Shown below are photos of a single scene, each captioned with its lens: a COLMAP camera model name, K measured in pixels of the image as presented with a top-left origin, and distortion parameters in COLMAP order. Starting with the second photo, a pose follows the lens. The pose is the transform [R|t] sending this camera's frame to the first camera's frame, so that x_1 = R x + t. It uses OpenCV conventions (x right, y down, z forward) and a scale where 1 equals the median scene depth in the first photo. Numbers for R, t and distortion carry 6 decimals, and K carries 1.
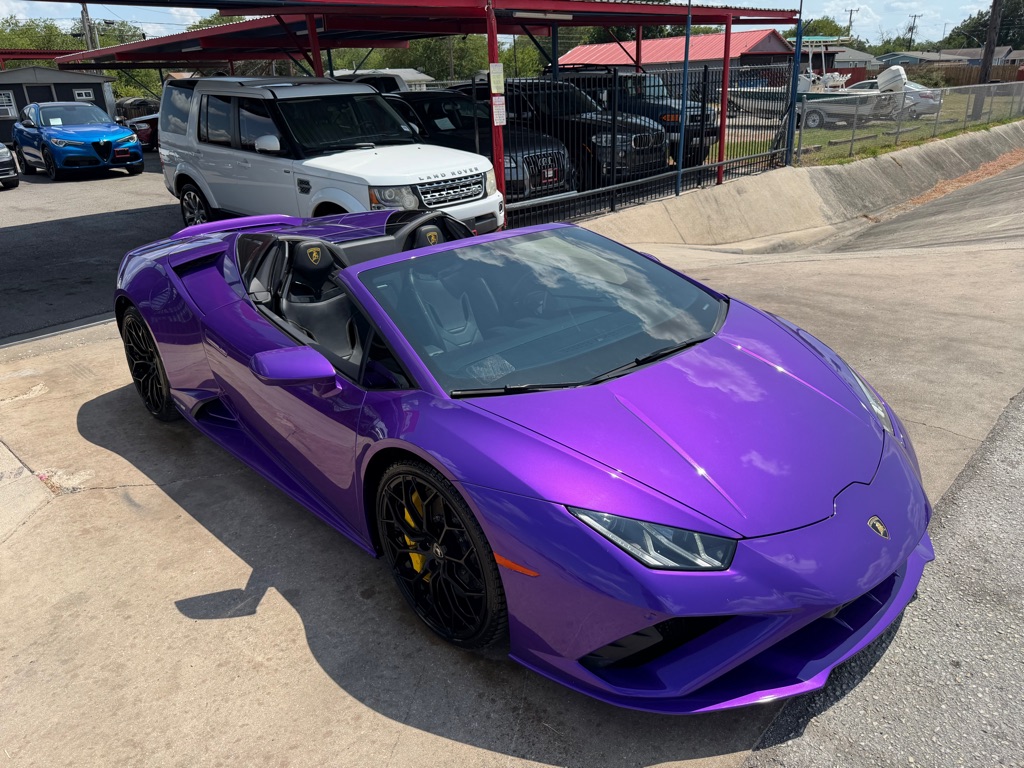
lens RADIAL K [[729.7, 0, 511.8], [0, 729.7, 396.8], [0, 0, 1]] dist [0.023026, -0.032441]
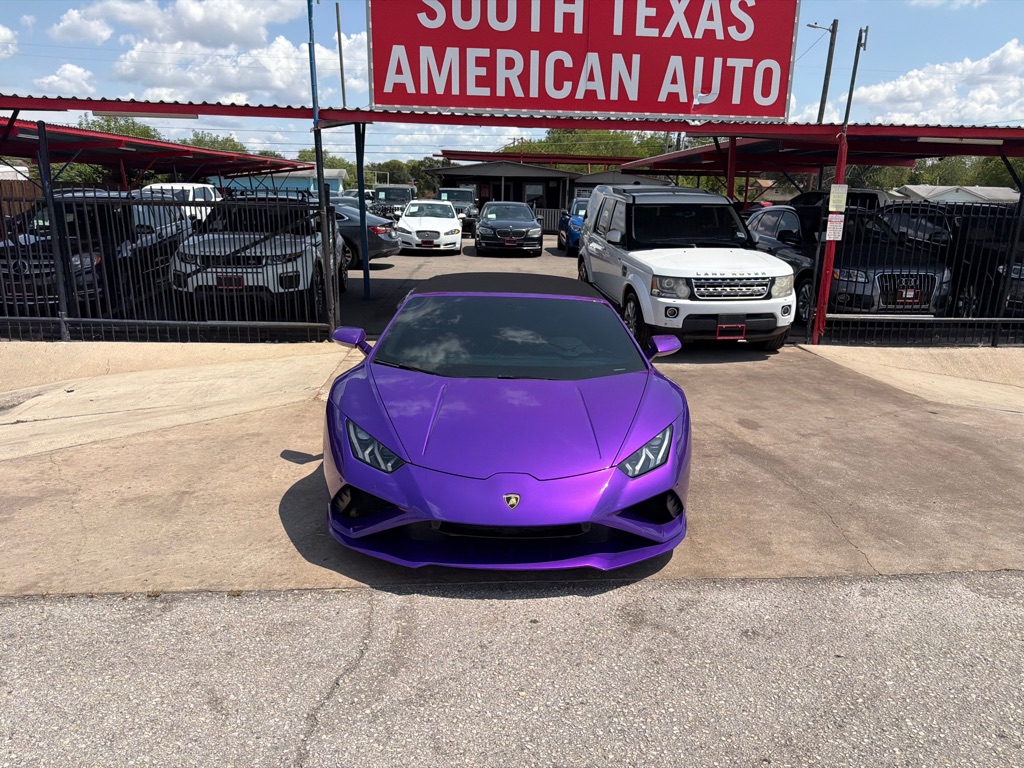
lens RADIAL K [[729.7, 0, 519.2], [0, 729.7, 403.4], [0, 0, 1]] dist [0.023026, -0.032441]
pose [[0.746660, 0.234652, -0.622445, 0.437863], [-0.308461, 0.951168, -0.011442, 0.002369], [0.589365, 0.200543, 0.782580, -0.047905]]
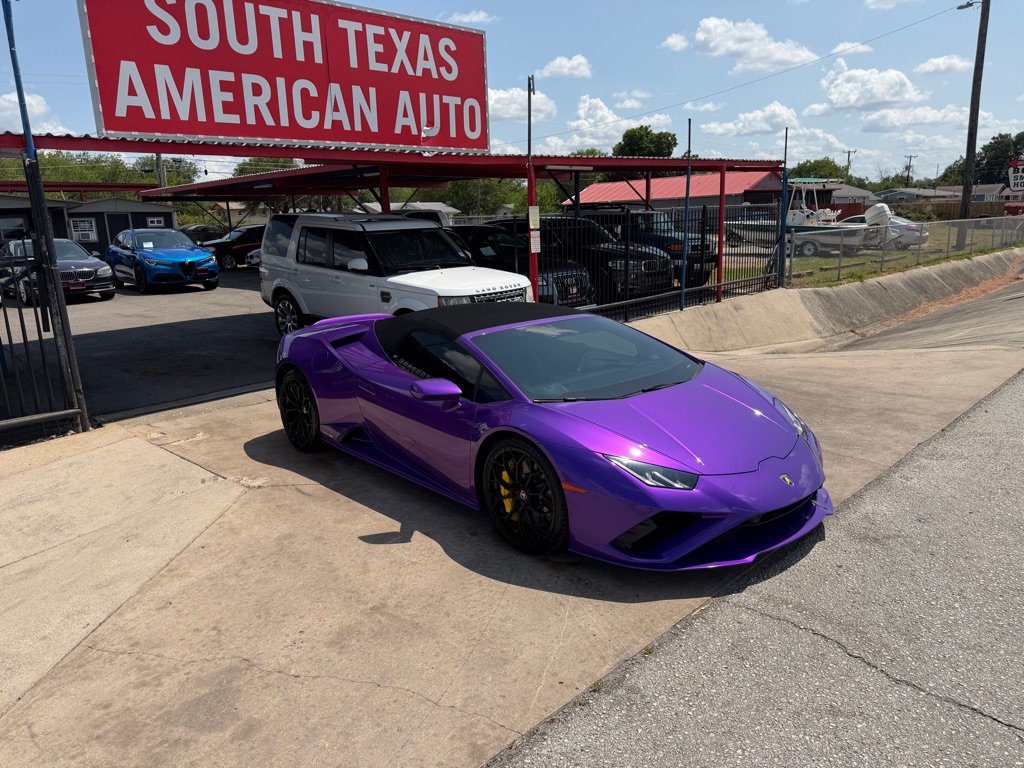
lens RADIAL K [[729.7, 0, 505.9], [0, 729.7, 396.2], [0, 0, 1]] dist [0.023026, -0.032441]
pose [[0.999455, 0.014554, -0.029639, -0.032978], [-0.019086, 0.987117, -0.158861, 0.086908], [0.026945, 0.159340, 0.986856, -0.233399]]
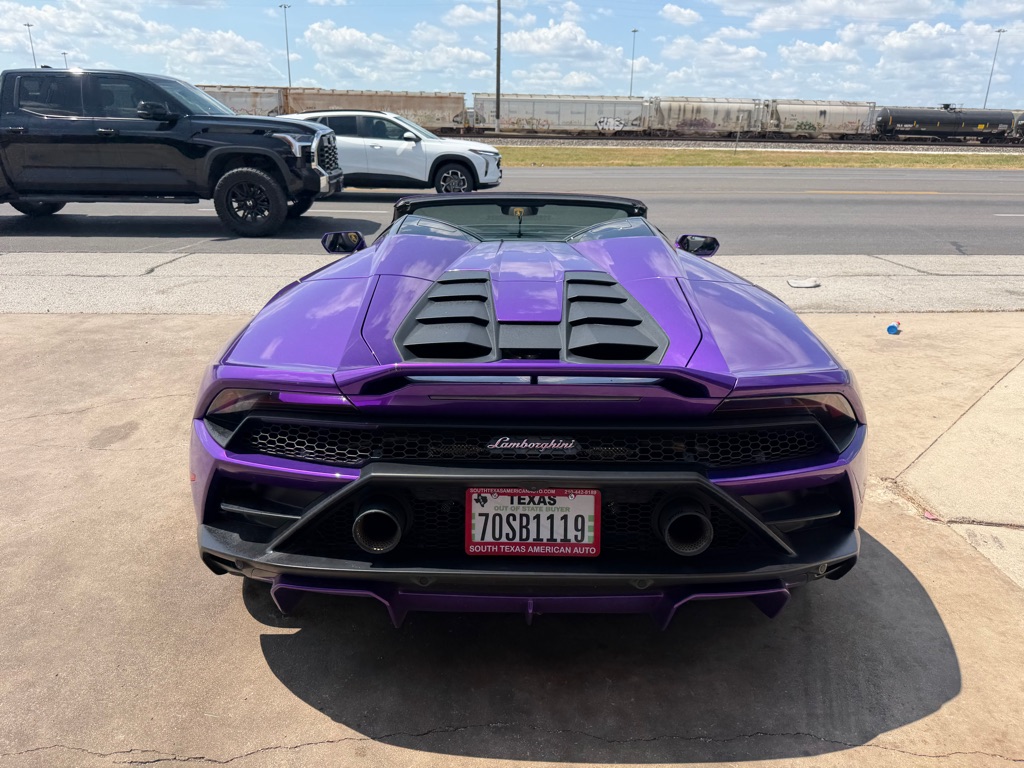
lens RADIAL K [[729.7, 0, 516.0], [0, 729.7, 373.7], [0, 0, 1]] dist [0.023026, -0.032441]
pose [[-0.732139, -0.184513, 0.655689, -0.425157], [0.279629, 0.796344, 0.536325, -0.299226], [-0.621112, 0.576014, -0.531439, 0.854158]]
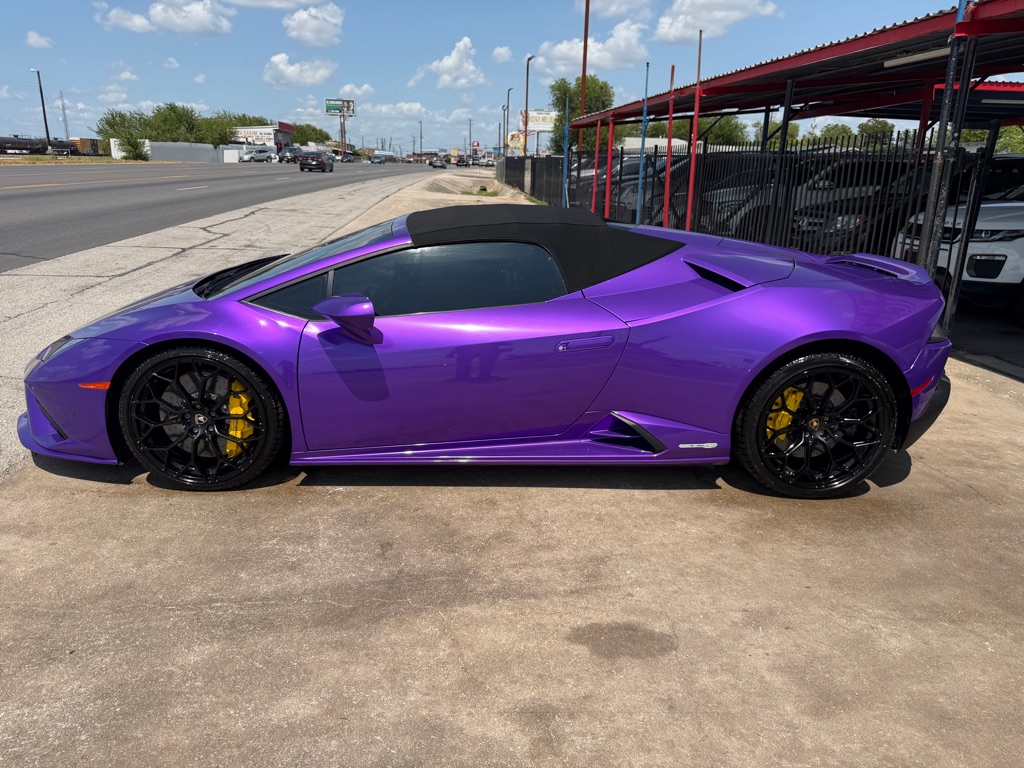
lens RADIAL K [[729.7, 0, 502.2], [0, 729.7, 376.3], [0, 0, 1]] dist [0.023026, -0.032441]
pose [[-0.656616, 0.232308, -0.717557, 0.354738], [-0.297099, 0.794796, 0.529180, -0.315869], [0.693244, 0.560654, -0.452857, 0.824275]]
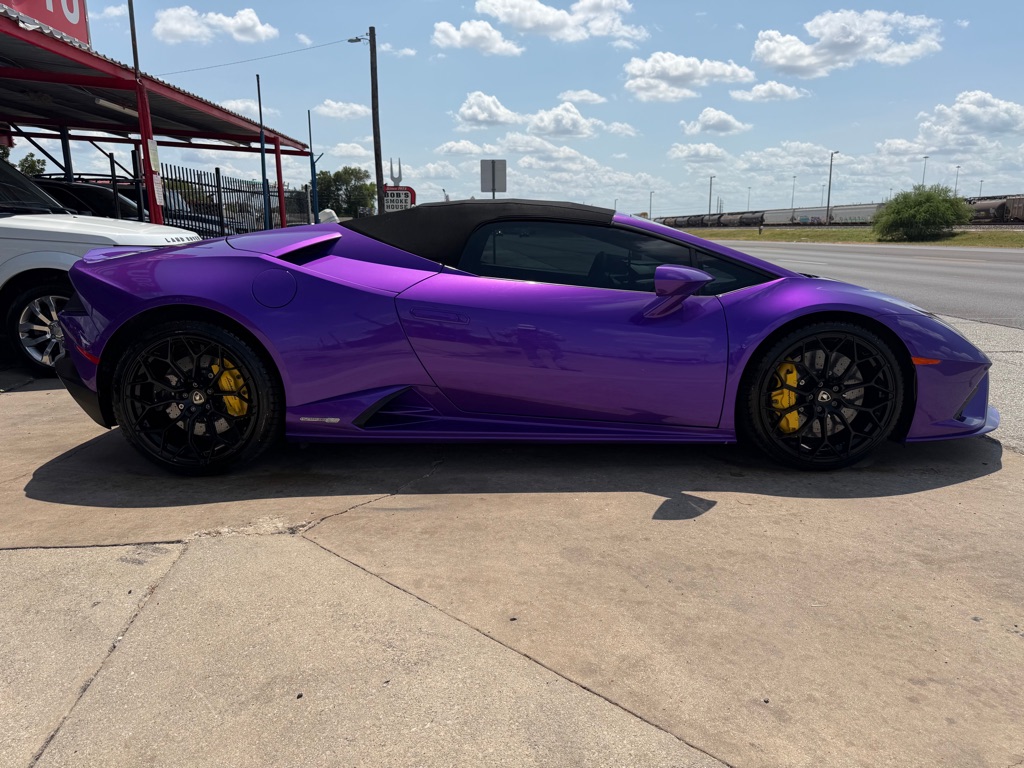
lens RADIAL K [[729.7, 0, 519.1], [0, 729.7, 395.0], [0, 0, 1]] dist [0.023026, -0.032441]
pose [[0.683132, -0.124401, 0.719621, -0.484442], [0.265507, 0.960262, -0.086043, 0.061443], [-0.680321, 0.249843, 0.689015, 0.162852]]
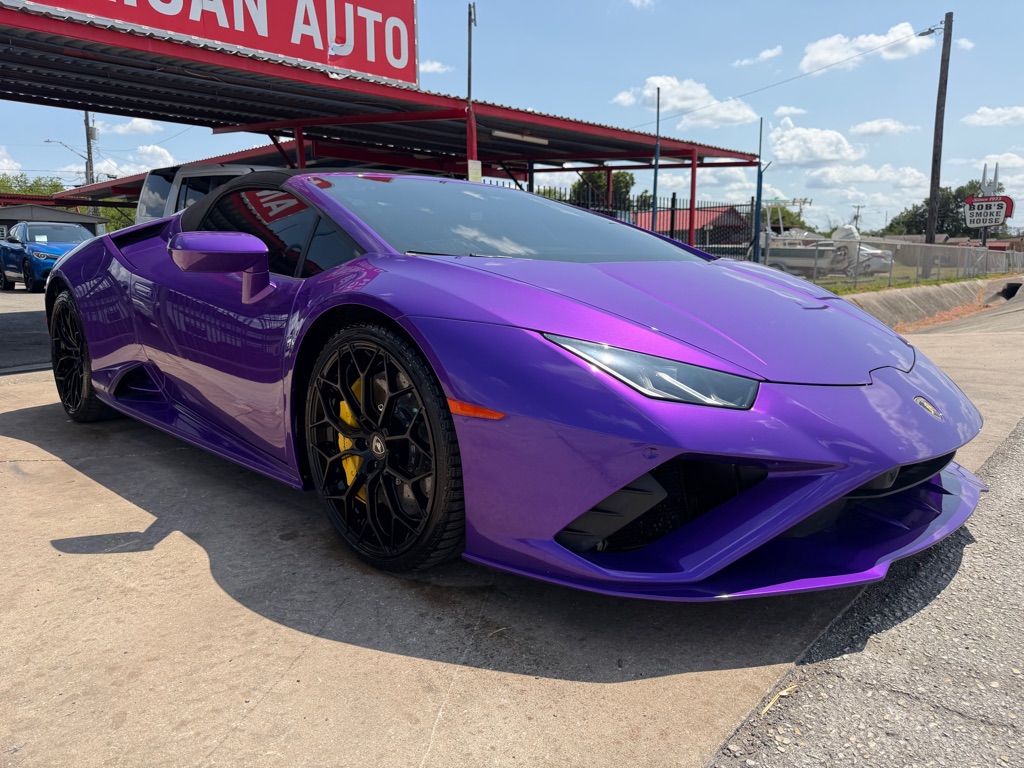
lens RADIAL K [[729.7, 0, 507.2], [0, 729.7, 397.7], [0, 0, 1]] dist [0.023026, -0.032441]
pose [[0.999285, 0.025382, 0.028007, 0.005352], [-0.018752, 0.976277, -0.215710, 0.113354], [-0.032818, 0.215031, 0.976056, 0.073261]]
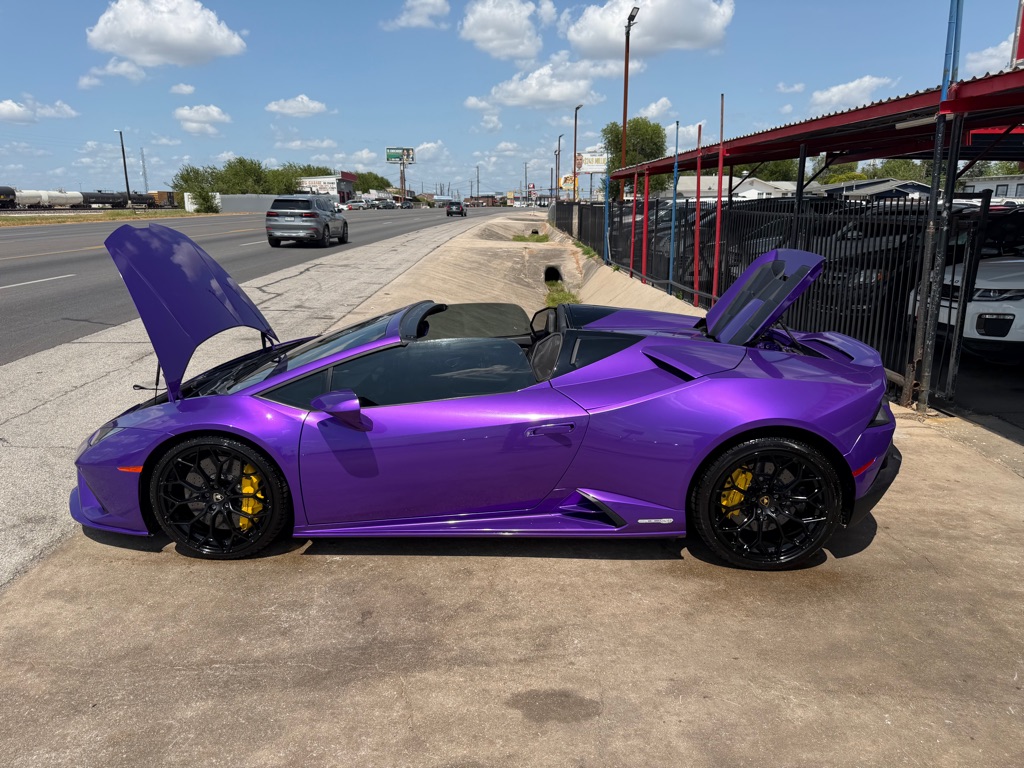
lens RADIAL K [[729.7, 0, 507.1], [0, 729.7, 370.4], [0, 0, 1]] dist [0.023026, -0.032441]
pose [[-0.706544, 0.197327, -0.679601, 0.350988], [-0.252112, 0.827141, 0.502273, -0.389721], [0.661238, 0.526213, -0.534663, 0.873786]]
